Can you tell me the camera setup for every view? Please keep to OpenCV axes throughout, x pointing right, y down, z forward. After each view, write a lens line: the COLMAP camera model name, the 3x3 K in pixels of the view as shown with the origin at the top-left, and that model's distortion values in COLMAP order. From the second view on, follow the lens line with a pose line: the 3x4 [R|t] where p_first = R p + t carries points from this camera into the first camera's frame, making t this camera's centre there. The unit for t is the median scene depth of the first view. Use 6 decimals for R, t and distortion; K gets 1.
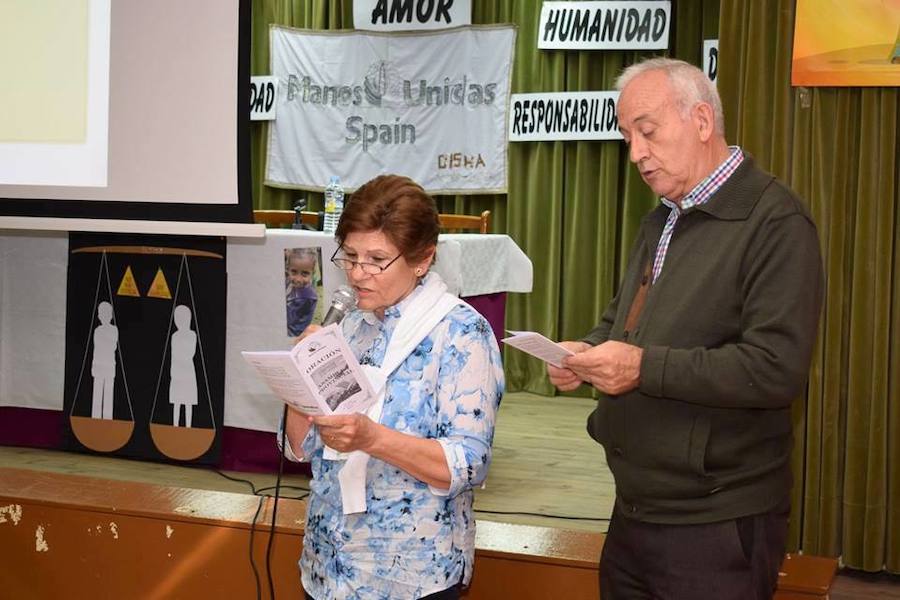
lens RADIAL K [[1565.0, 0, 446.4], [0, 1565.0, 298.9], [0, 0, 1]] dist [0.006784, 0.000000]
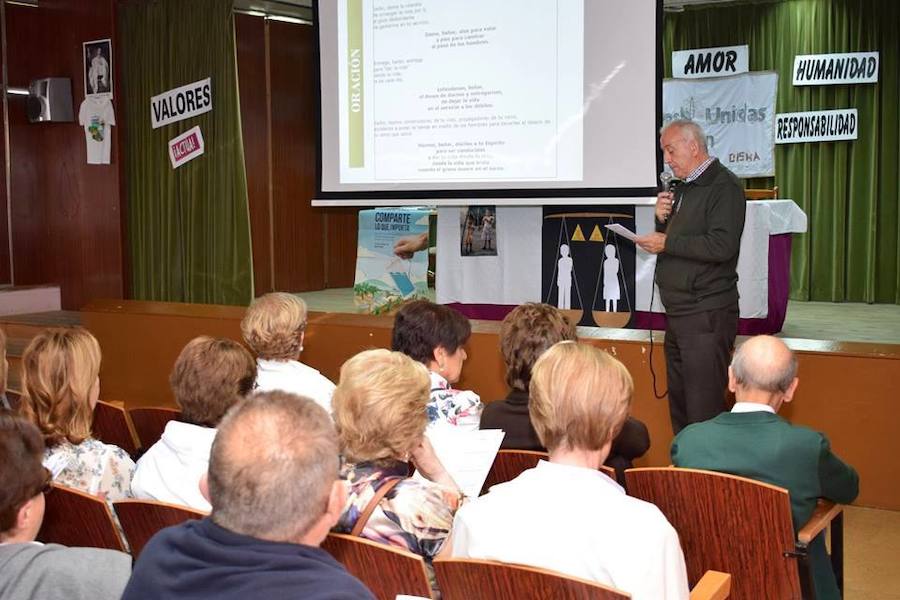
lens RADIAL K [[1204.4, 0, 448.8], [0, 1204.4, 295.4], [0, 0, 1]] dist [-0.040379, 0.000000]
pose [[0.982997, -0.021868, -0.182312, -0.069422], [0.026646, 0.999361, 0.023803, 0.017151], [0.181675, -0.028256, 0.982952, -0.281376]]
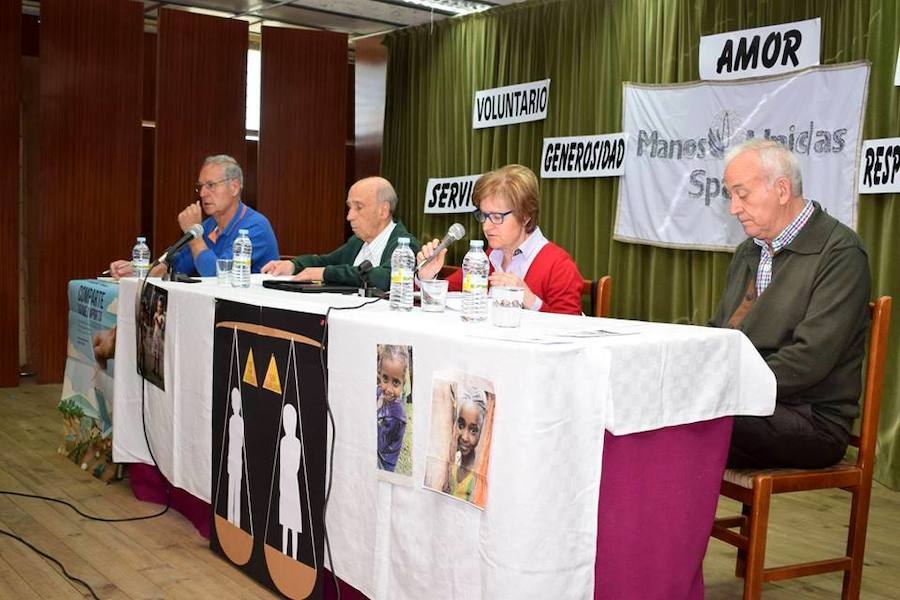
lens RADIAL K [[976.4, 0, 448.8], [0, 976.4, 297.8], [0, 0, 1]] dist [-0.052915, 0.000000]
pose [[0.890688, 0.034712, -0.453287, 0.084820], [-0.035064, 0.999356, 0.007630, -0.038865], [0.453260, 0.009099, 0.891332, 0.418213]]
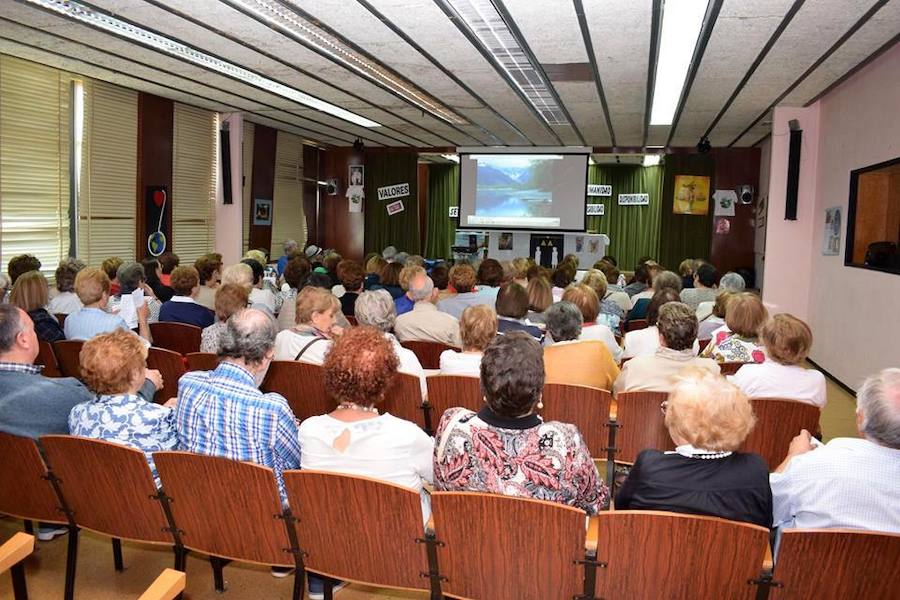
lens RADIAL K [[698.7, 0, 450.3], [0, 698.7, 299.9], [0, 0, 1]] dist [-0.086613, -0.001633]
pose [[0.990090, -0.015502, 0.139574, -0.623798], [0.008566, 0.998704, 0.050161, 0.045709], [-0.140171, -0.048468, 0.988940, -1.004433]]
